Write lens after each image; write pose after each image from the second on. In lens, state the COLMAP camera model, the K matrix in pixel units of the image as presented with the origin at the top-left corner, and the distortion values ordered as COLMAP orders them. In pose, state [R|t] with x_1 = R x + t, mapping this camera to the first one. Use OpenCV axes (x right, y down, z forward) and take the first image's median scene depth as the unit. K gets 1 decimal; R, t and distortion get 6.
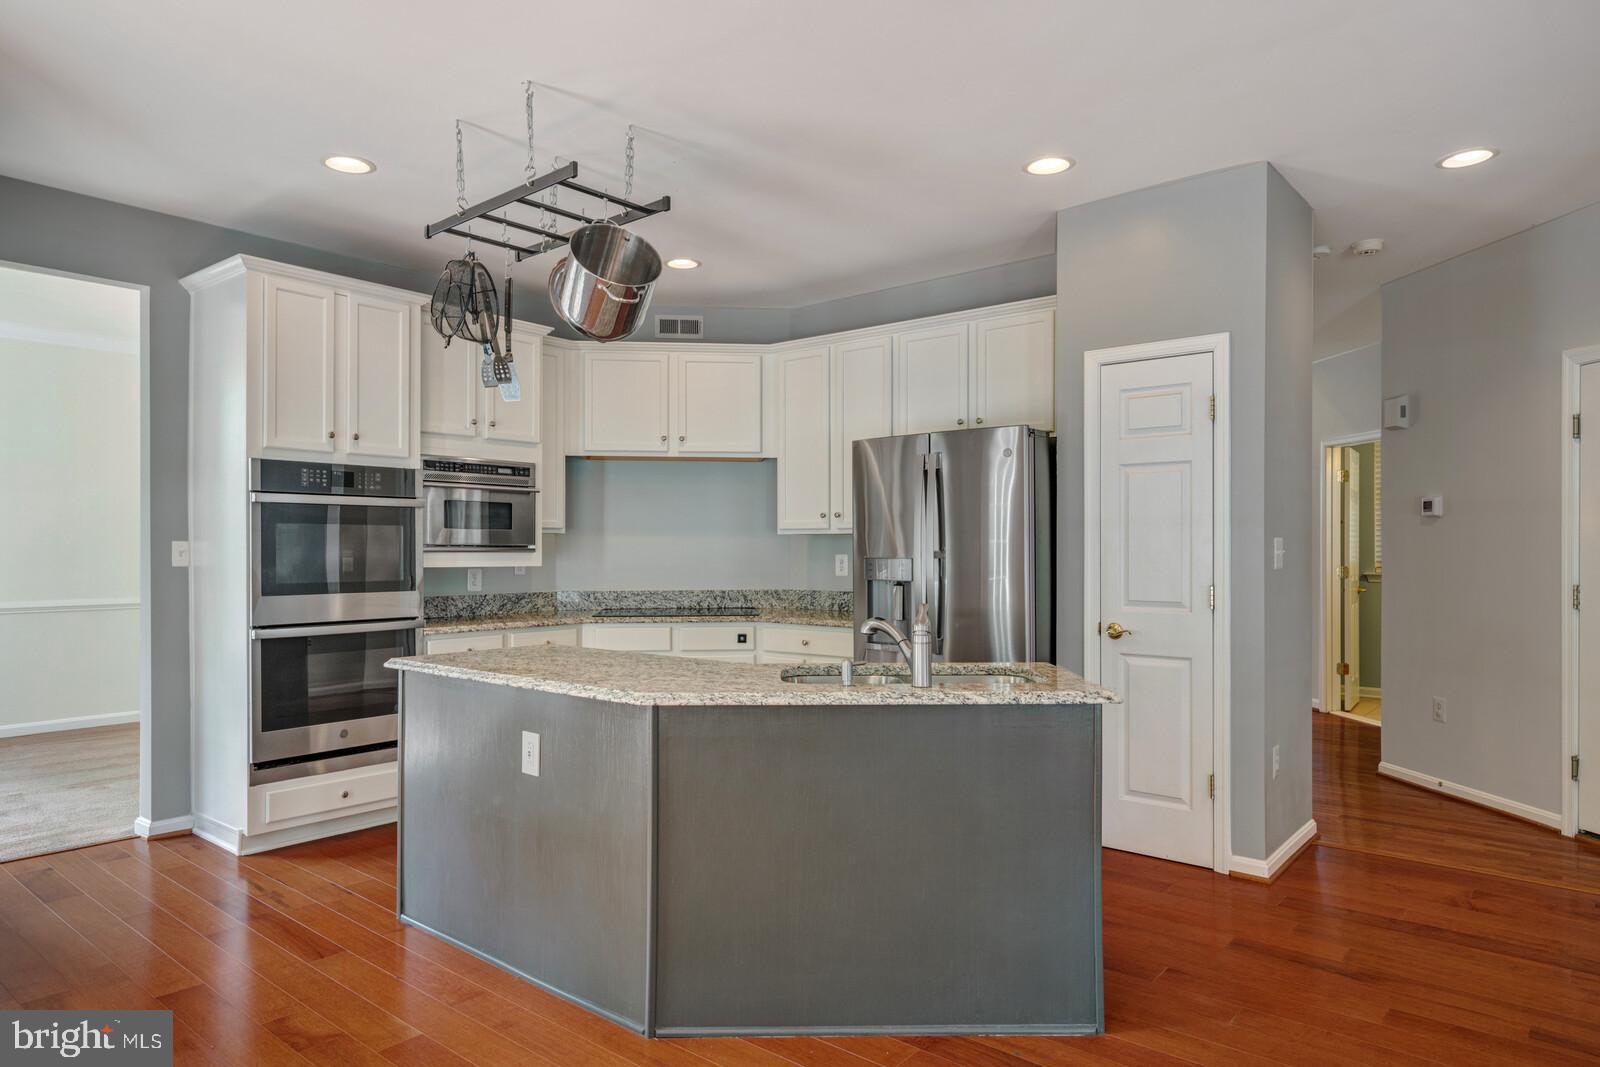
lens RADIAL K [[977.1, 0, 800.0], [0, 977.1, 533.5], [0, 0, 1]] dist [0.001975, 0.000330]
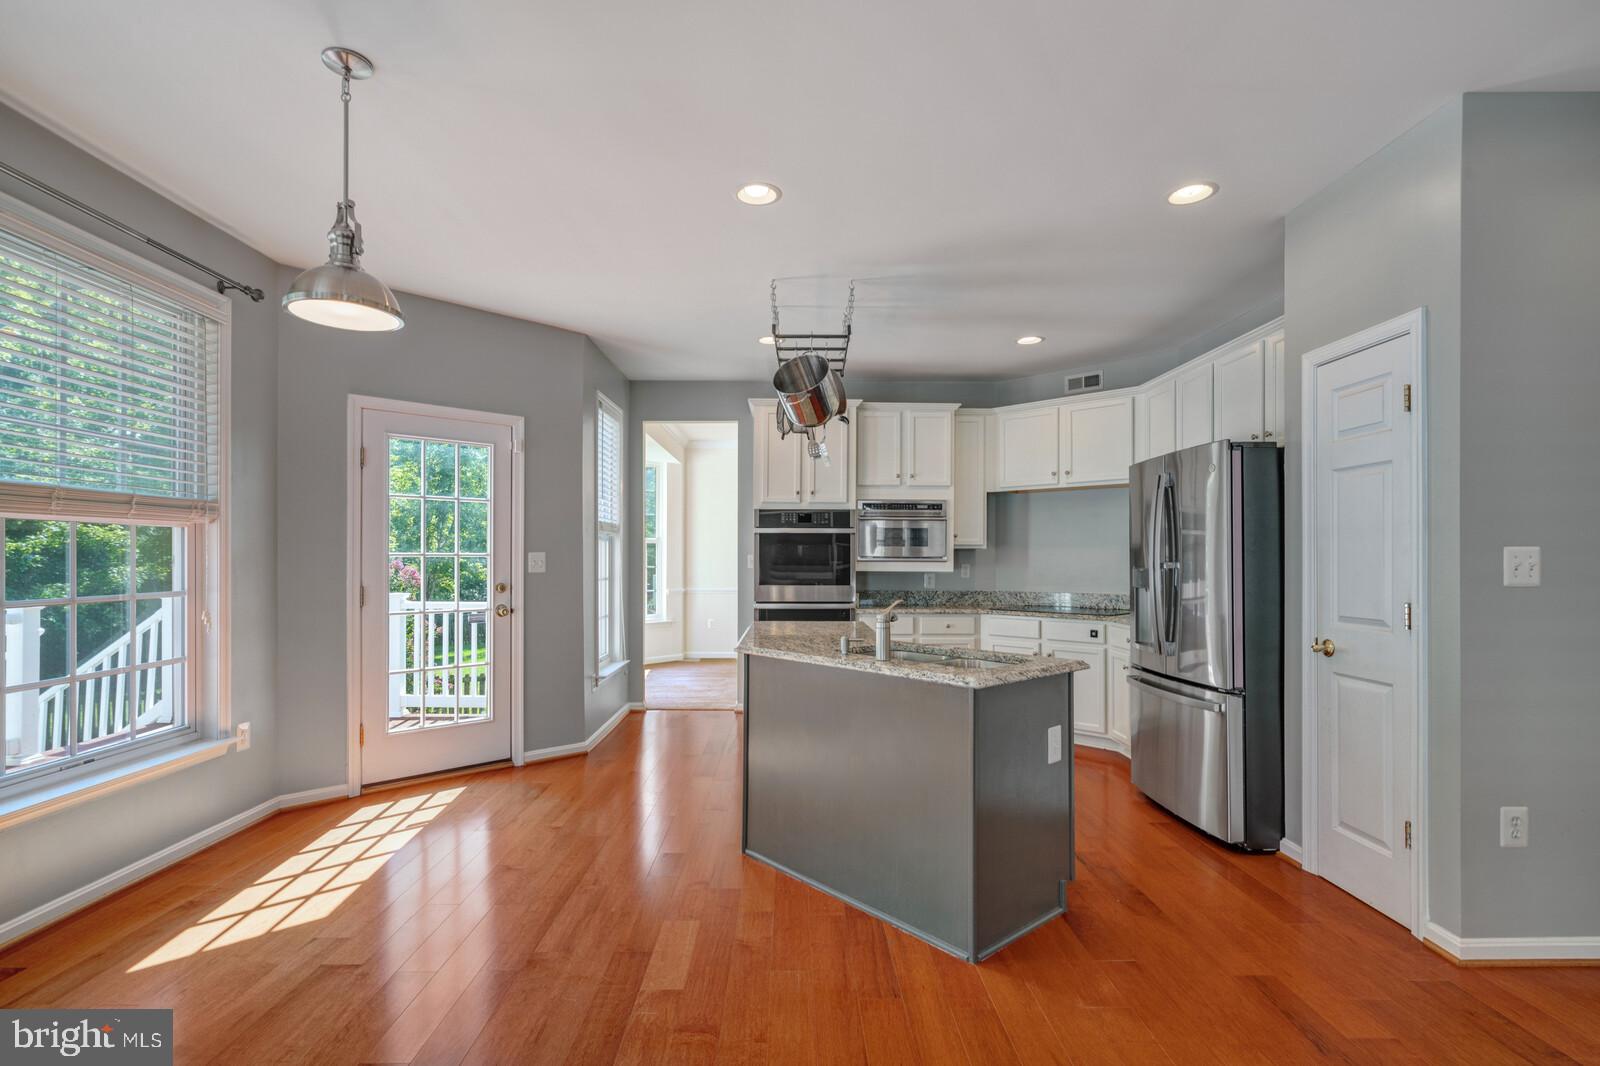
lens RADIAL K [[754.1, 0, 800.2], [0, 754.1, 544.2], [0, 0, 1]] dist [0.000622, 0.000206]
pose [[0.650062, -0.013767, -0.759757, 0.490660], [0.009228, 0.999905, -0.010224, 0.002641], [0.759826, -0.000365, 0.650127, 0.131795]]
